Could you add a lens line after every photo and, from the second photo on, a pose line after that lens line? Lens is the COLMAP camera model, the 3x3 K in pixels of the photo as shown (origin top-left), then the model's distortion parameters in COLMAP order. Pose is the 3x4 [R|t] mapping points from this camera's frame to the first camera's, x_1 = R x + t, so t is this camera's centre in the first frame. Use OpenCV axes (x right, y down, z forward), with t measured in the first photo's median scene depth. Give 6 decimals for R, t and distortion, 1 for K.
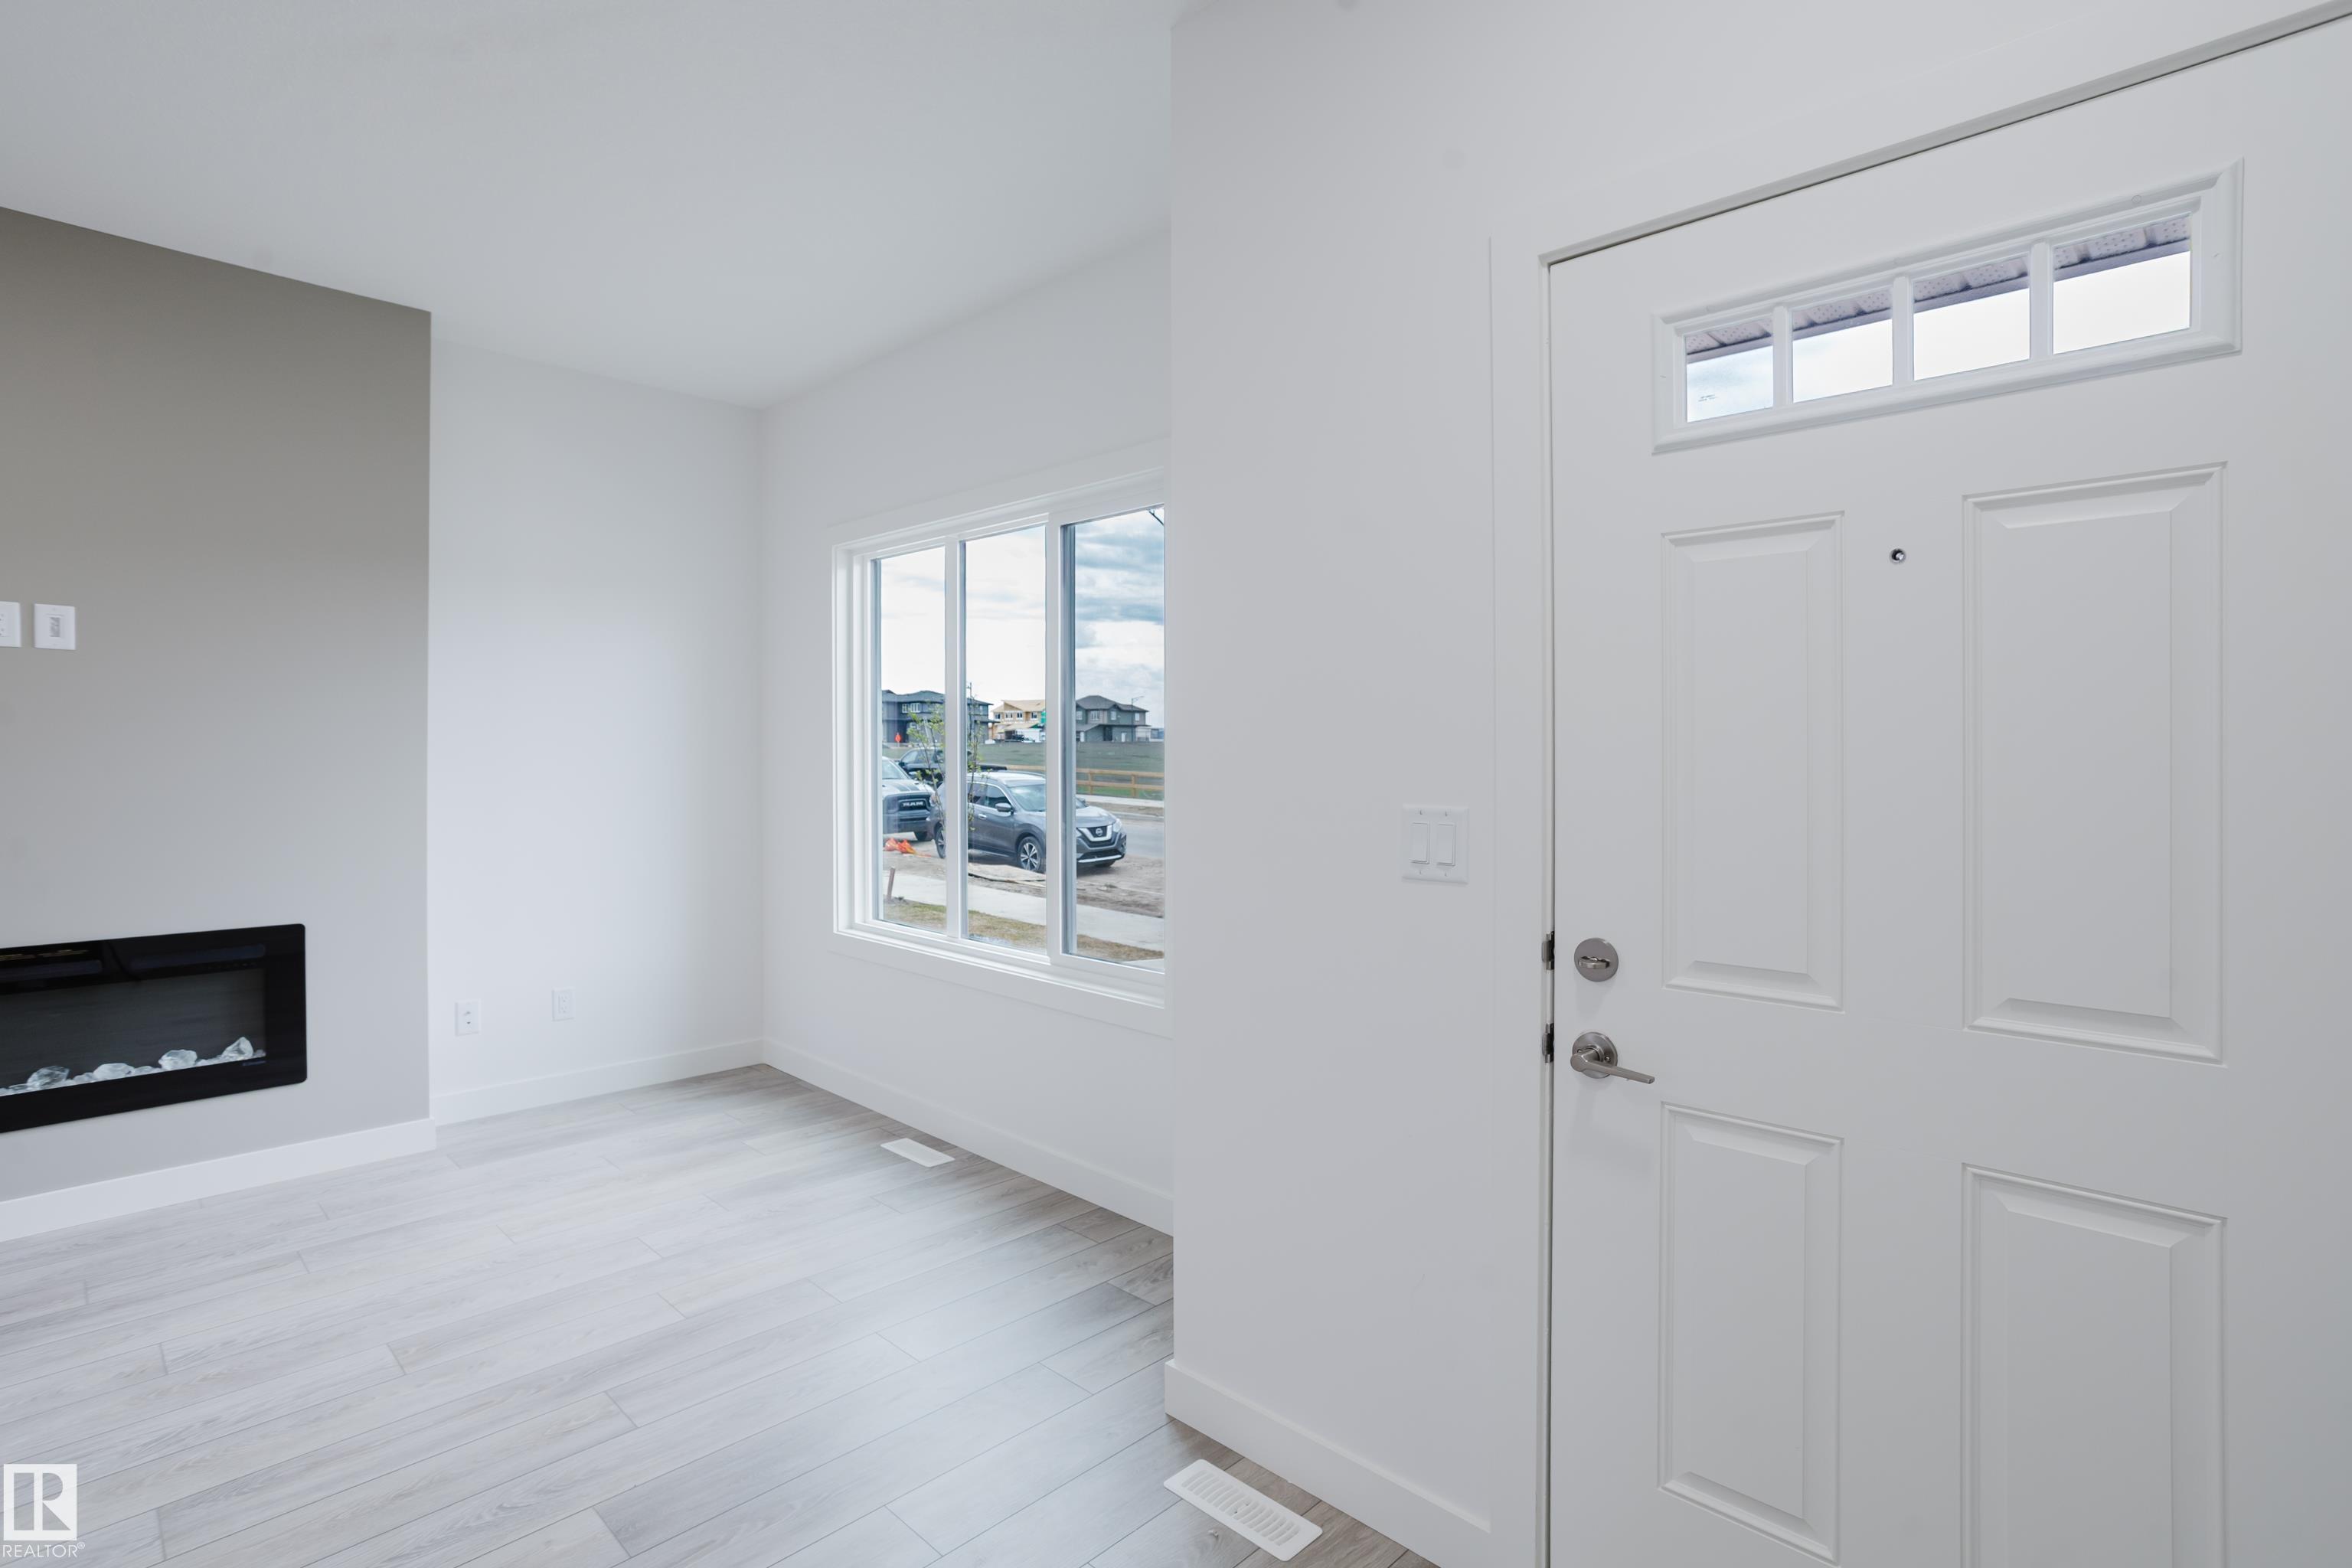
lens RADIAL K [[1137.4, 0, 1169.0], [0, 1137.4, 759.3], [0, 0, 1]] dist [-0.057155, 0.032095]
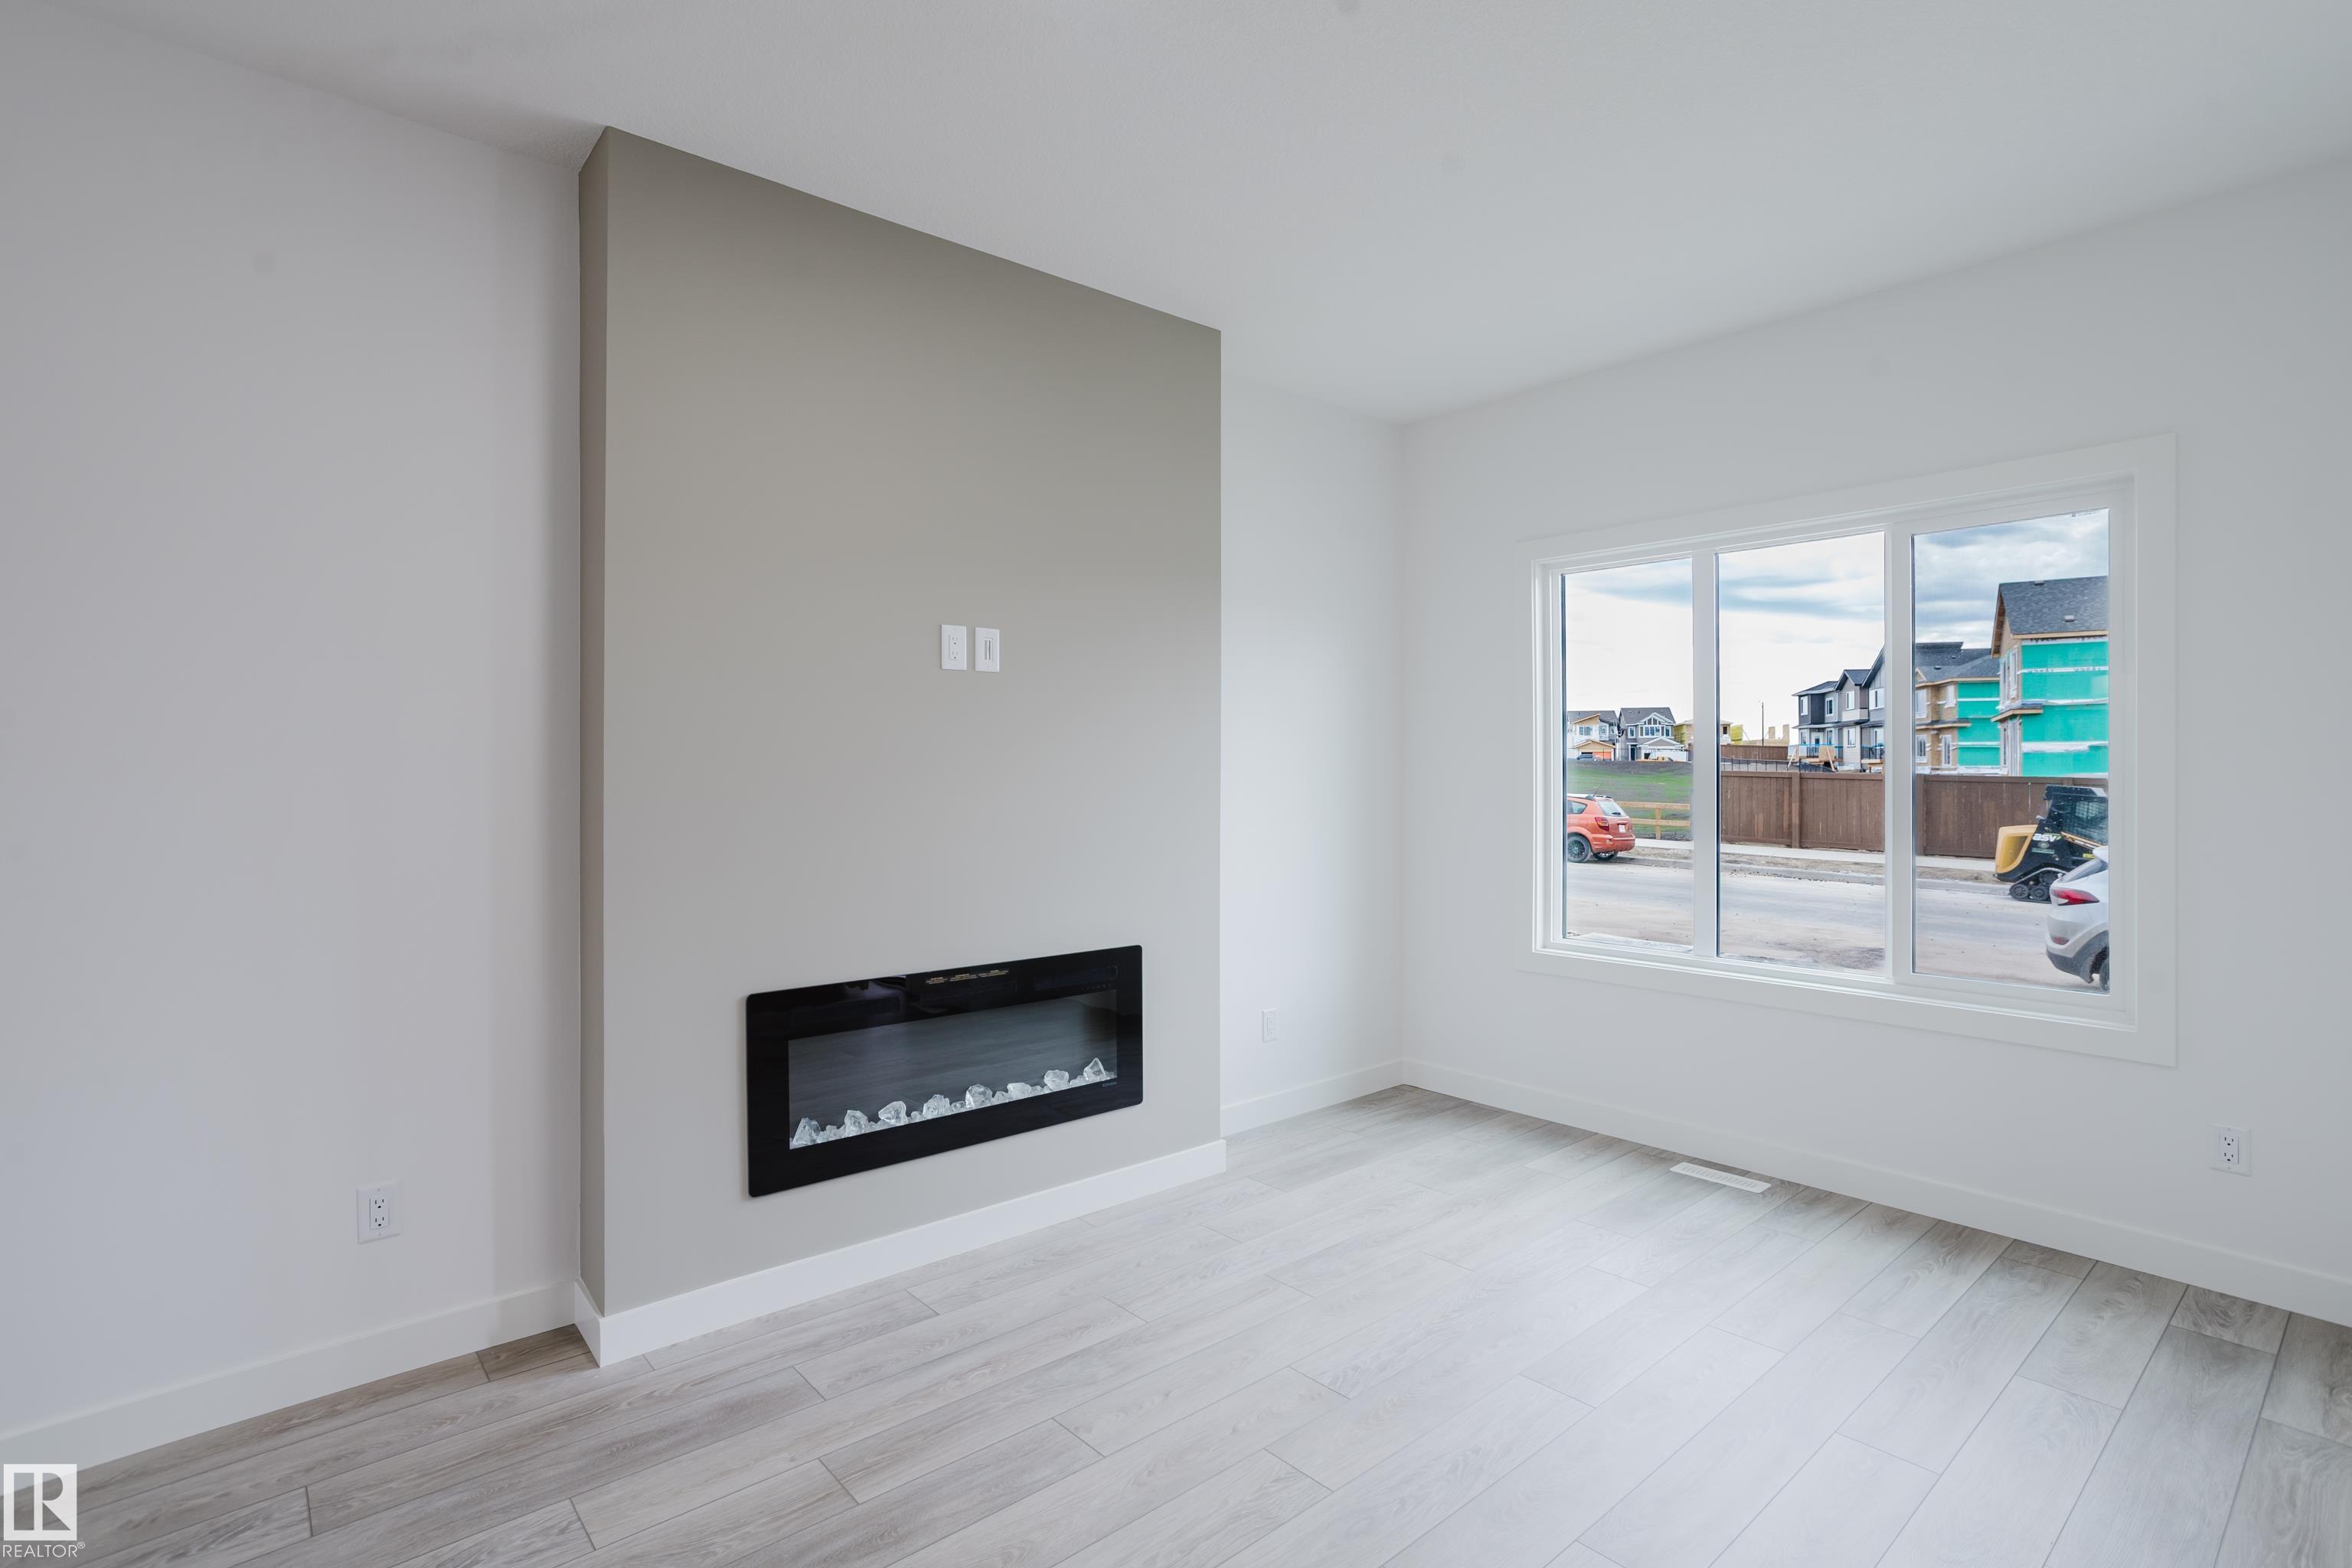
lens RADIAL K [[1137.4, 0, 1169.0], [0, 1137.4, 759.3], [0, 0, 1]] dist [-0.057155, 0.032095]
pose [[0.996023, -0.007425, -0.088789, -0.648978], [0.006399, 0.999909, -0.011840, -0.005467], [0.088869, 0.011224, 0.995980, -0.011425]]
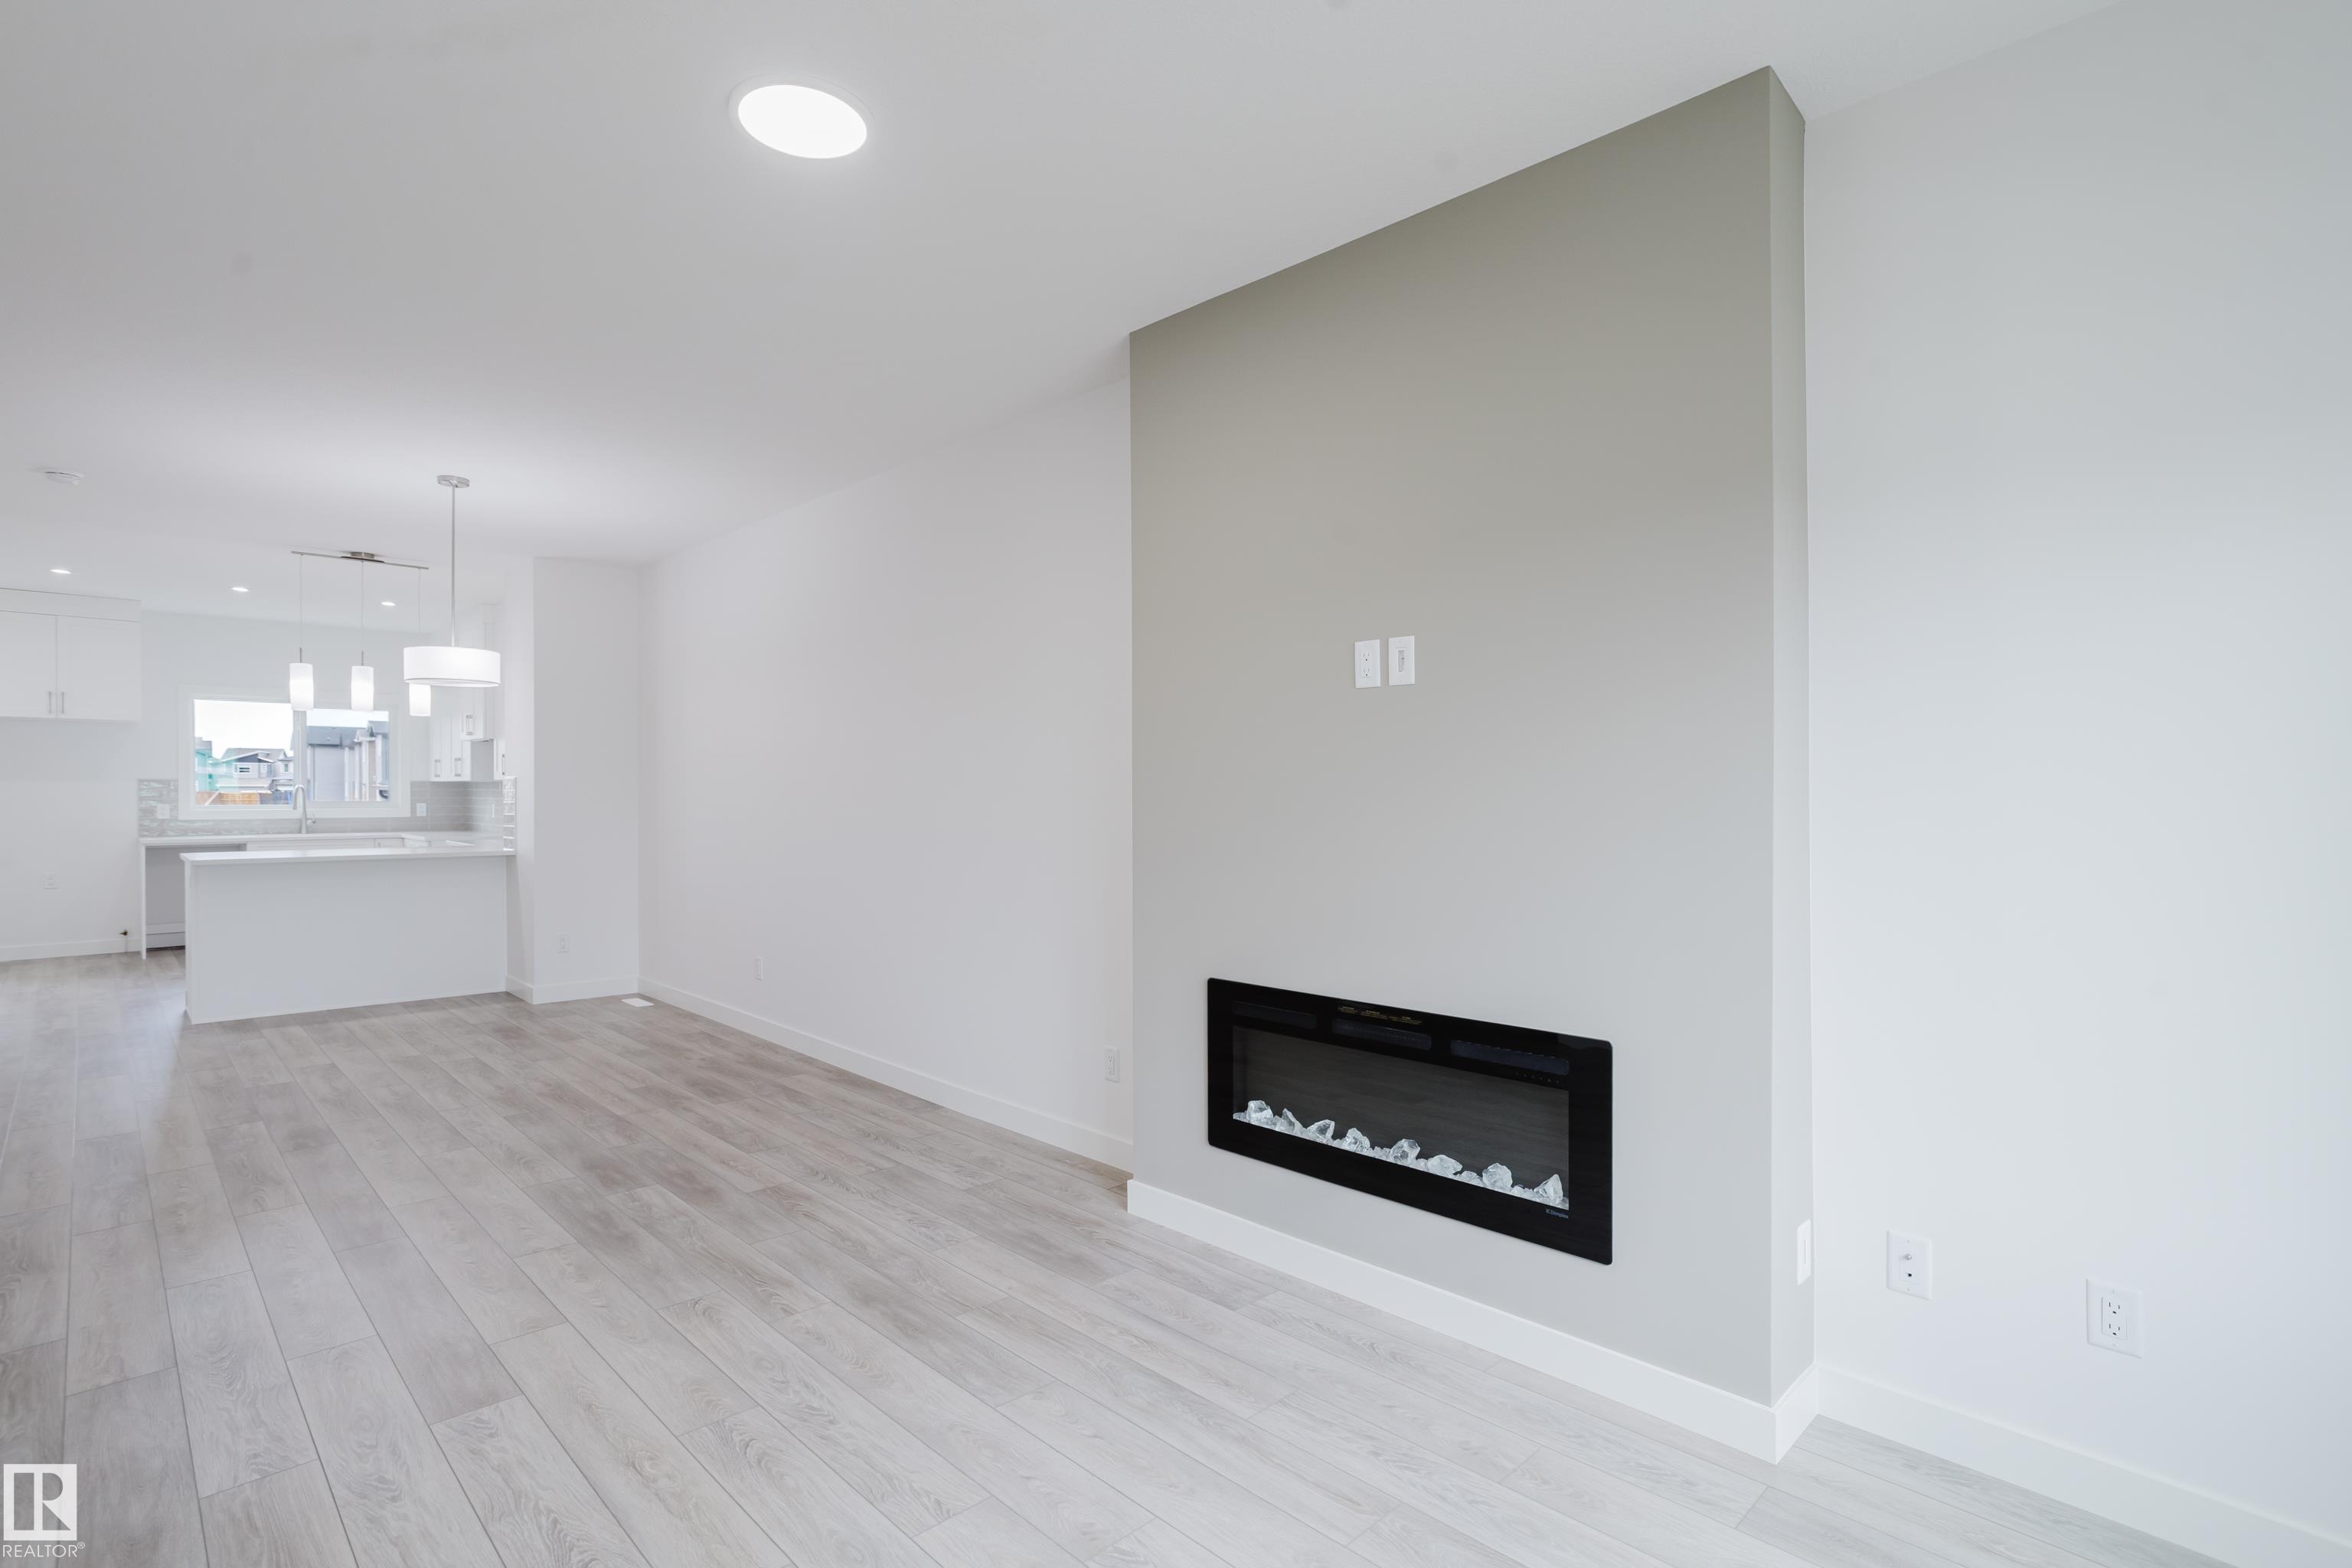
lens RADIAL K [[1132.2, 0, 1167.7], [0, 1132.2, 800.8], [0, 0, 1]] dist [-0.059386, 0.031023]
pose [[-0.034503, -0.000405, -0.999405, -0.062783], [-0.004866, 0.999988, -0.000238, -0.002502], [0.999393, 0.004855, -0.034505, 0.728719]]
